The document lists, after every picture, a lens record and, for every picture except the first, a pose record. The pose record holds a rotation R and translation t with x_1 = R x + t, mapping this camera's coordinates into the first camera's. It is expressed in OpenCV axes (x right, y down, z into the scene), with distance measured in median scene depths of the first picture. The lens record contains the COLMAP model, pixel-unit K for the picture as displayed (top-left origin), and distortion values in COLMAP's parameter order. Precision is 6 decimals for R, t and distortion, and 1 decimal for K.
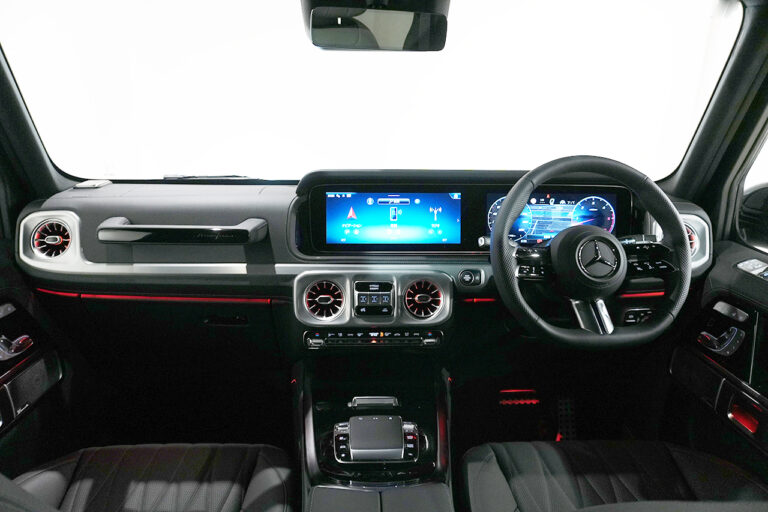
lens RADIAL K [[541.4, 0, 384.0], [0, 541.4, 256.0], [0, 0, 1]] dist [-0.000208, 0.004466]
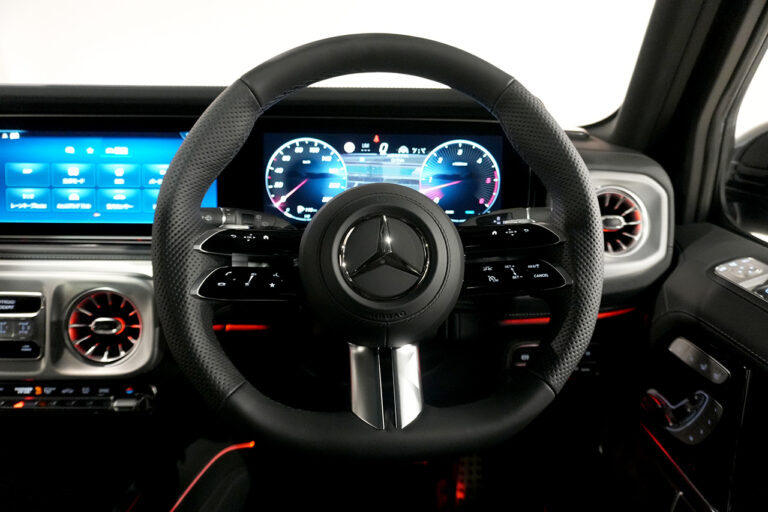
lens RADIAL K [[529.1, 0, 384.0], [0, 529.1, 256.0], [0, 0, 1]] dist [-0.021053, 0.001865]
pose [[0.999501, 0.009968, -0.029973, 0.345787], [-0.009132, 0.999569, 0.027902, -0.006416], [0.030239, -0.027615, 0.999161, 0.483009]]
